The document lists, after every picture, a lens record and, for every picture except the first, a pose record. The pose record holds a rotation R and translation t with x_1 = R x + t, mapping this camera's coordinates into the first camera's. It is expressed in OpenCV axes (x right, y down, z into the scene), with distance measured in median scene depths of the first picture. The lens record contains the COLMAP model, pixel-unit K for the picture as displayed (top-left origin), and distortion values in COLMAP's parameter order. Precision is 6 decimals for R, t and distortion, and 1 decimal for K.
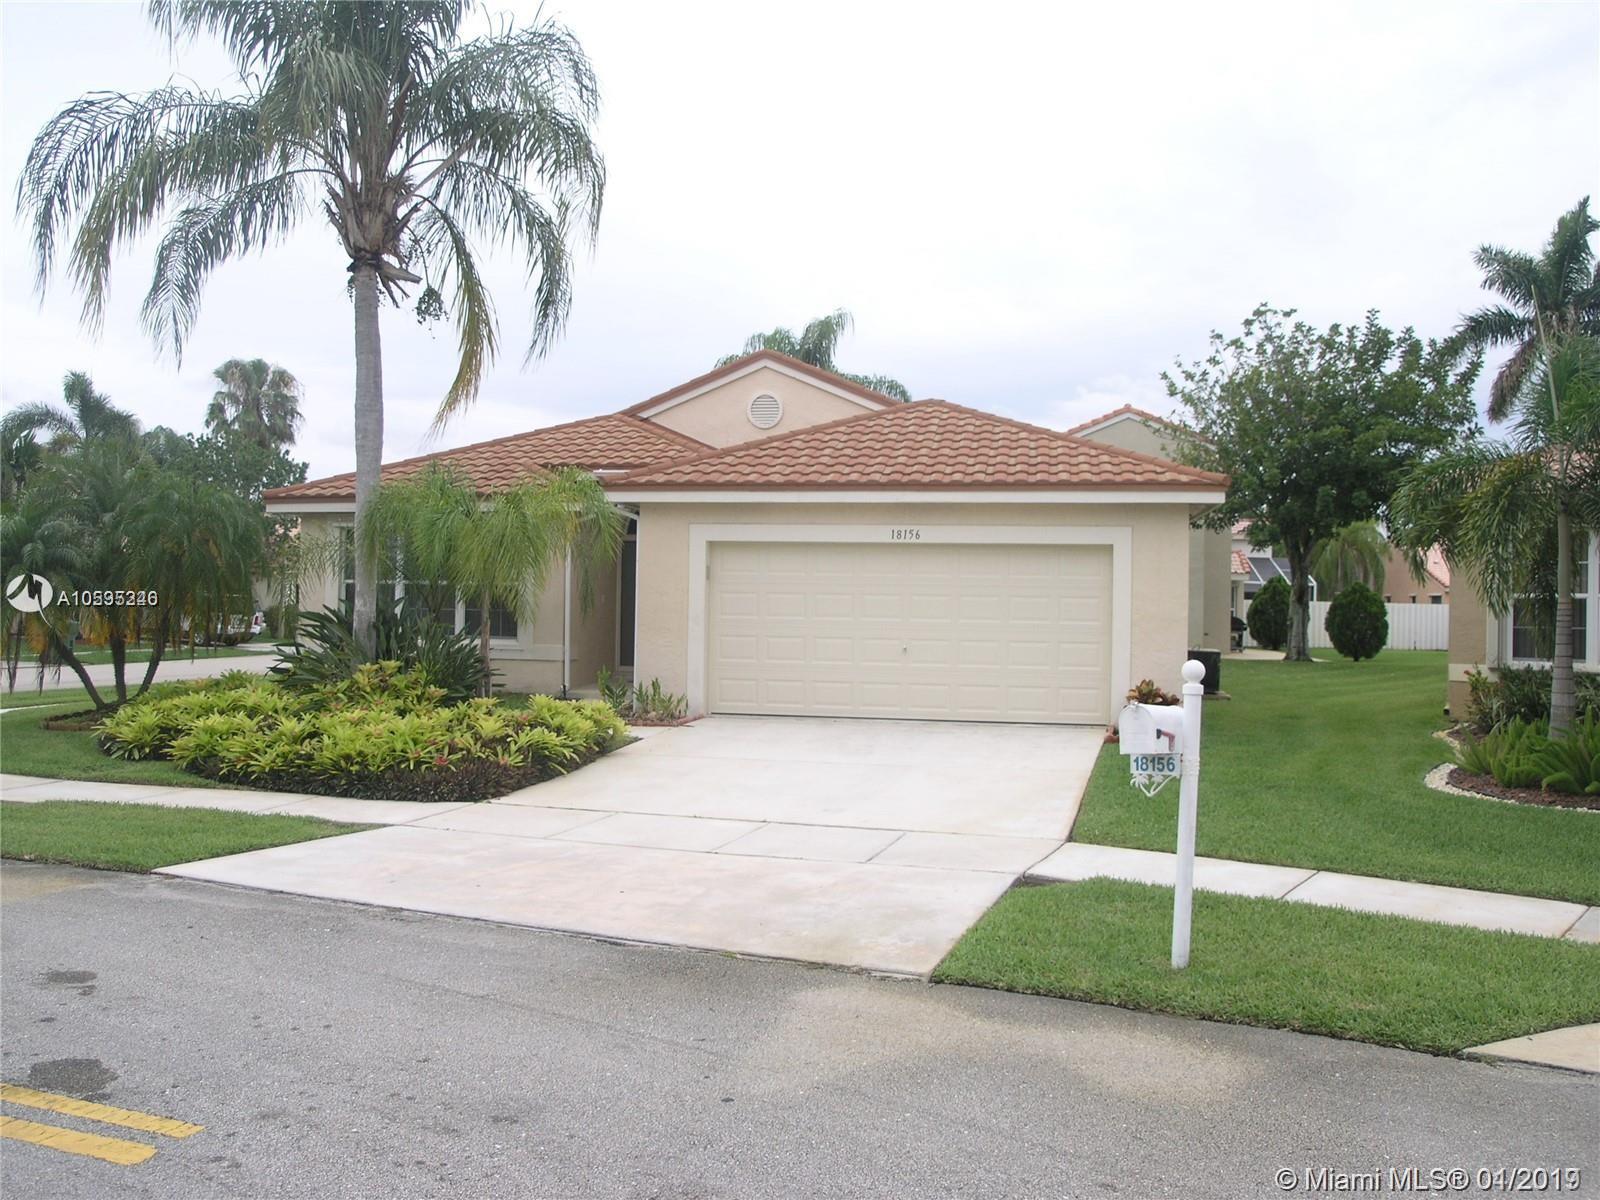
lens RADIAL K [[1292.0, 0, 800.0], [0, 1292.0, 600.0], [0, 0, 1]] dist [-0.126085, 0.095459]
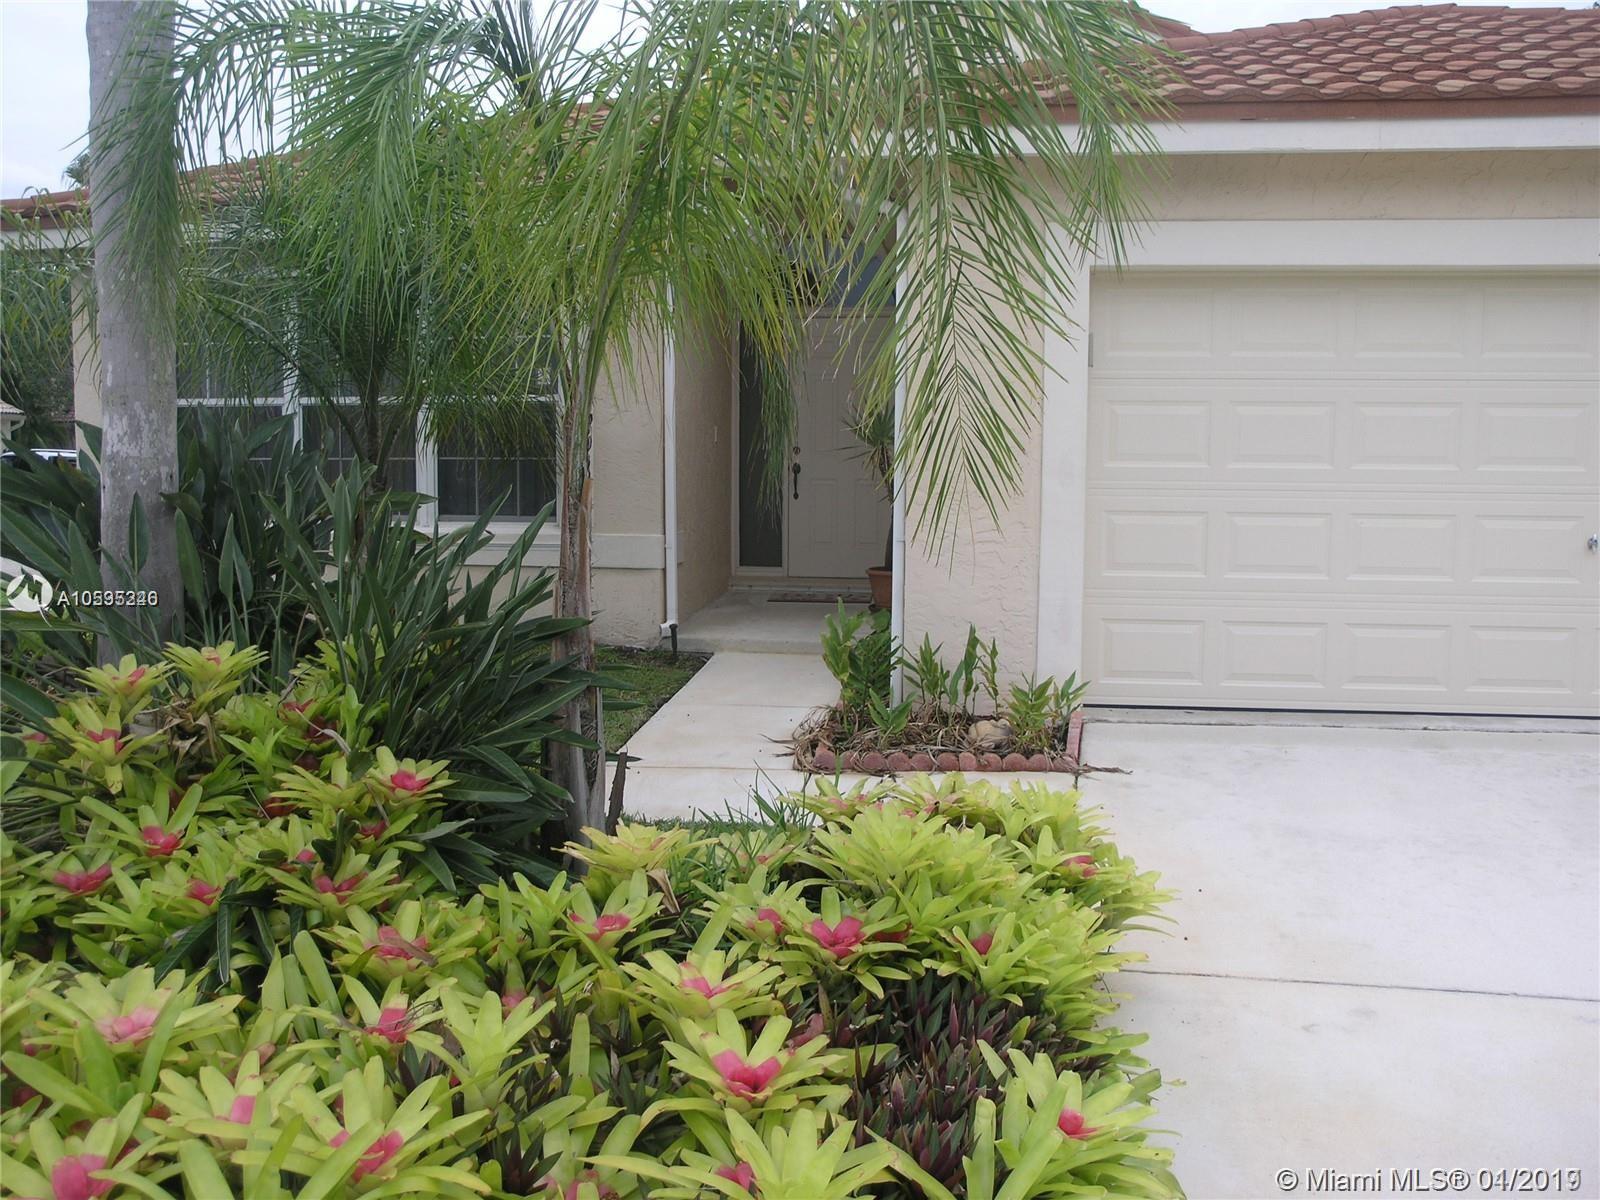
lens RADIAL K [[1350.8, 0, 800.0], [0, 1350.8, 600.0], [0, 0, 1]] dist [-0.109083, 0.085672]
pose [[0.999266, -0.018152, 0.033742, -0.196237], [0.014376, 0.993941, 0.108968, 0.010258], [-0.035515, -0.108403, 0.993472, 0.677027]]
